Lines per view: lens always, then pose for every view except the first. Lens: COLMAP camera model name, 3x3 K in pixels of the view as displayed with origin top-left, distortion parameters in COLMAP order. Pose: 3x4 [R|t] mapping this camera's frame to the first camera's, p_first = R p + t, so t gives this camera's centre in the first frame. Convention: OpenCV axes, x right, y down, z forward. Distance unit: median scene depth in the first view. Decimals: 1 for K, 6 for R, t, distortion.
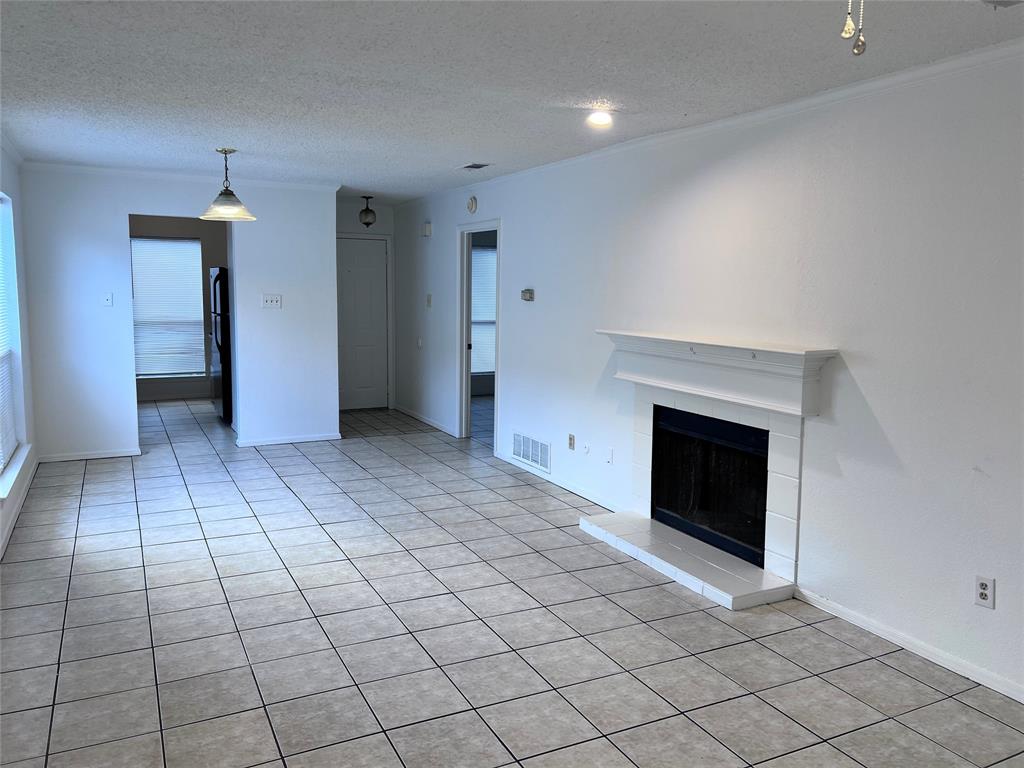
lens RADIAL K [[775.4, 0, 514.1], [0, 775.4, 363.5], [0, 0, 1]] dist [0.130855, -0.119908]
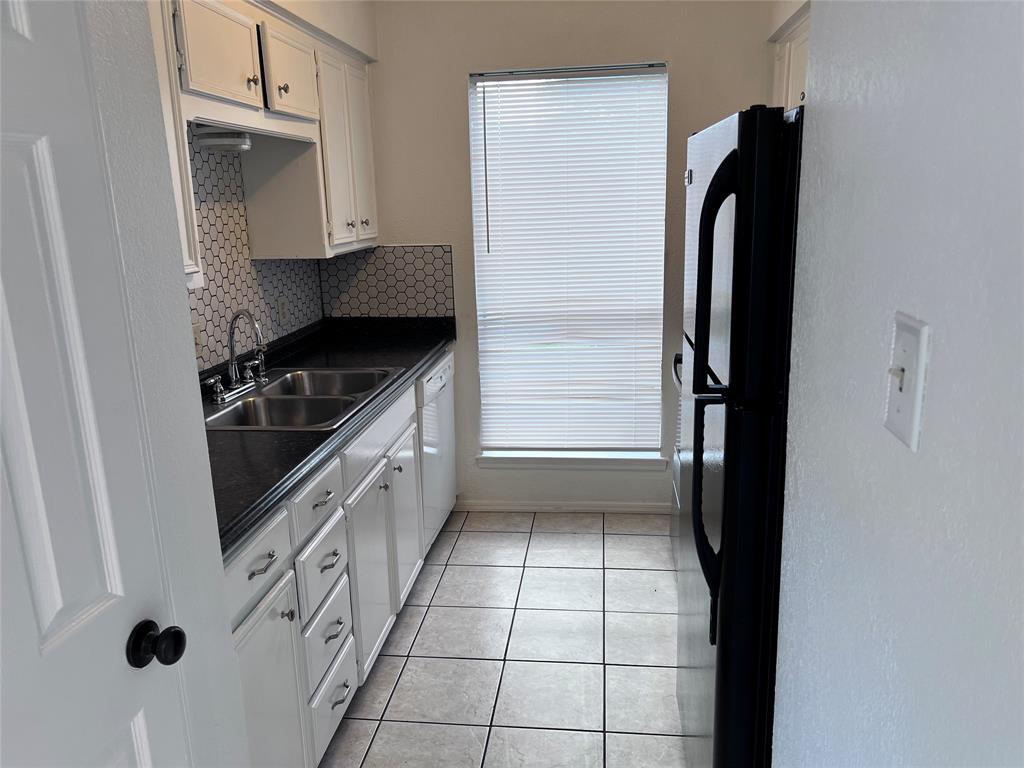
lens RADIAL K [[773.6, 0, 520.8], [0, 773.6, 385.4], [0, 0, 1]] dist [0.069908, -0.118448]
pose [[0.841807, 0.088133, -0.532534, -0.099549], [-0.013967, 0.989807, 0.141732, -0.027382], [0.539597, -0.111873, 0.834458, 0.258848]]
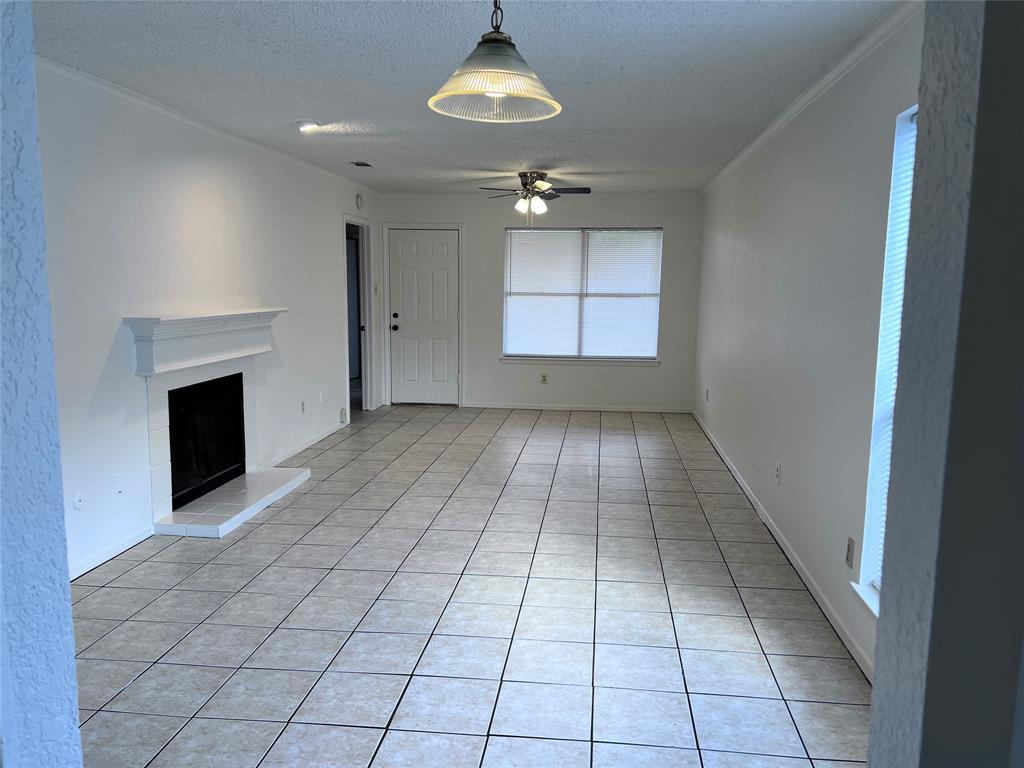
lens RADIAL K [[773.6, 0, 520.8], [0, 773.6, 385.4], [0, 0, 1]] dist [0.069908, -0.118448]
pose [[-0.838720, -0.089199, 0.537209, -0.914247], [0.037957, 0.974519, 0.221071, -0.195996], [-0.543239, 0.205807, -0.813962, 2.058659]]
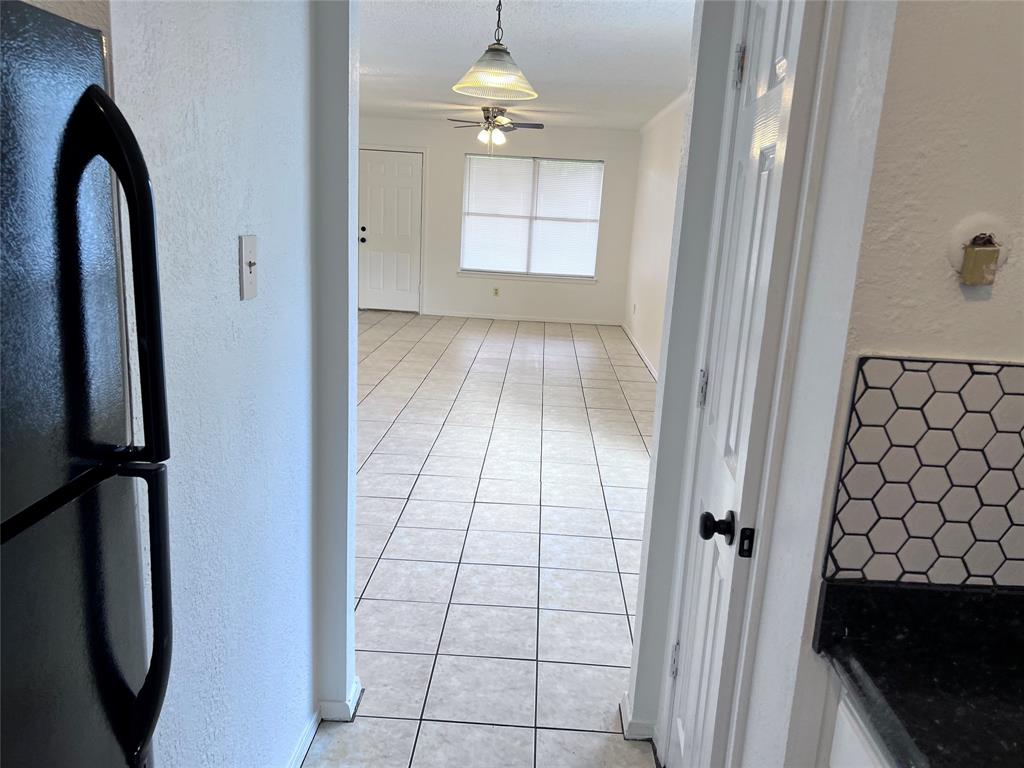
lens RADIAL K [[773.6, 0, 520.8], [0, 773.6, 385.4], [0, 0, 1]] dist [0.069908, -0.118448]
pose [[-0.874773, -0.163881, 0.455977, -1.066867], [-0.012529, 0.948401, 0.316825, -0.237482], [-0.484370, 0.271437, -0.831689, 2.395652]]
